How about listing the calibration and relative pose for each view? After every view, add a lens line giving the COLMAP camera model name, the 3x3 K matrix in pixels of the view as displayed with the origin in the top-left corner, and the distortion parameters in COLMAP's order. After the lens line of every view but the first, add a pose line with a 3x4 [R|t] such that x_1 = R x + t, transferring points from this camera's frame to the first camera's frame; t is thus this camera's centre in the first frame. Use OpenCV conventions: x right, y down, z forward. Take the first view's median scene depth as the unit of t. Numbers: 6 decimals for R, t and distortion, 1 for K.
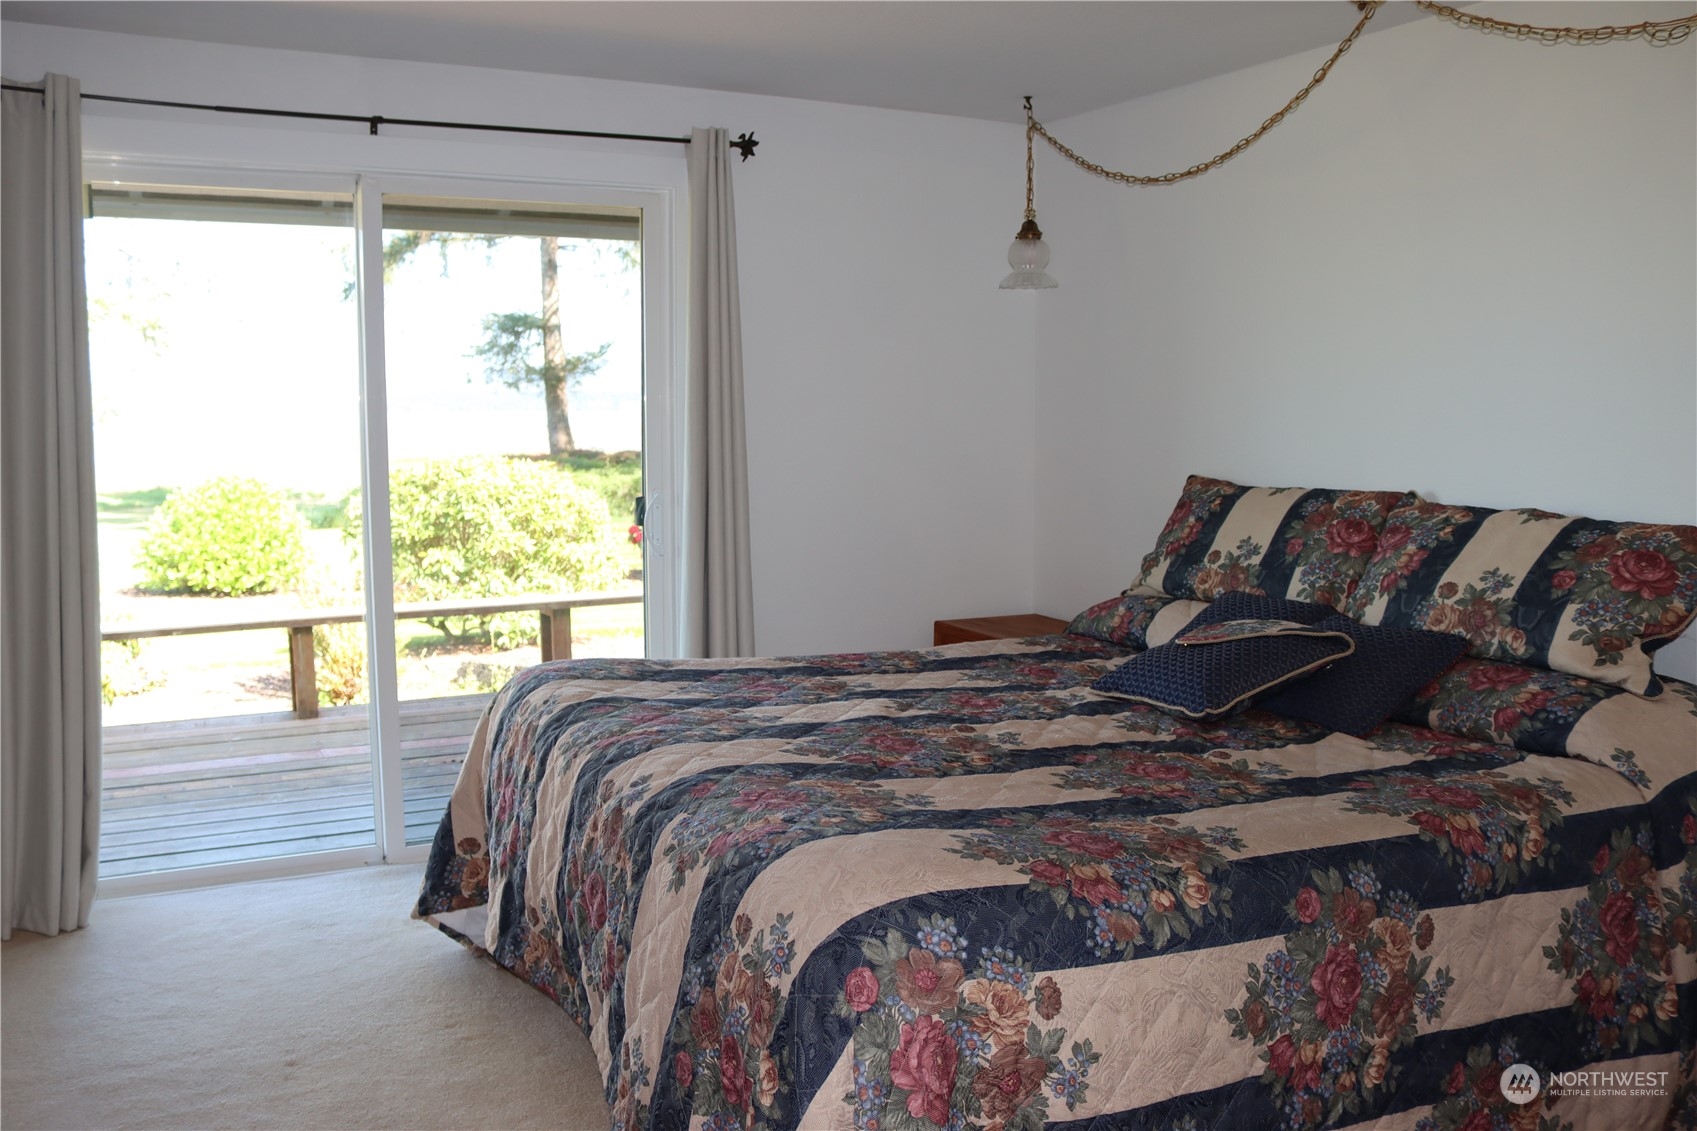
lens RADIAL K [[1437.1, 0, 834.4], [0, 1437.1, 552.4], [0, 0, 1]] dist [-0.158037, 0.134785]
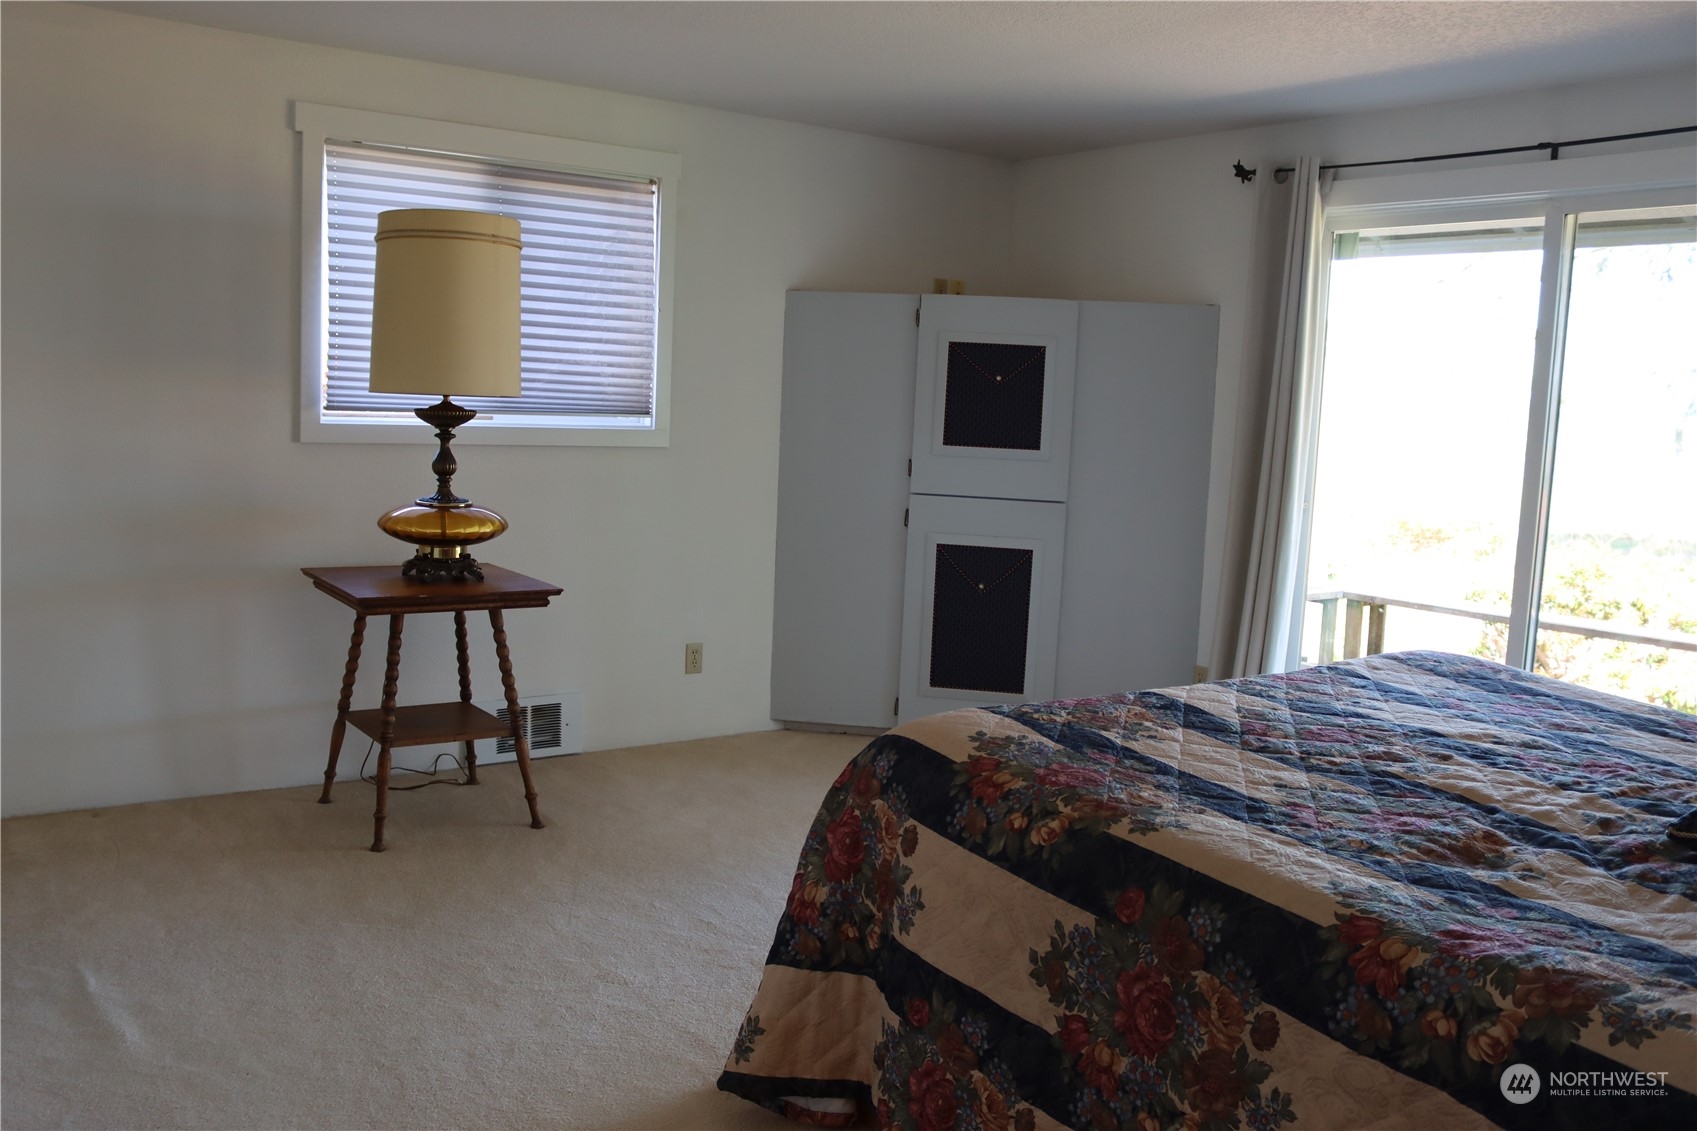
lens RADIAL K [[1437.1, 0, 834.7], [0, 1437.1, 581.4], [0, 0, 1]] dist [-0.158037, 0.134785]
pose [[0.133622, 0.131753, -0.982235, 1.216015], [-0.140483, 0.983633, 0.112830, -0.044702], [0.981025, 0.122910, 0.149944, 0.627193]]
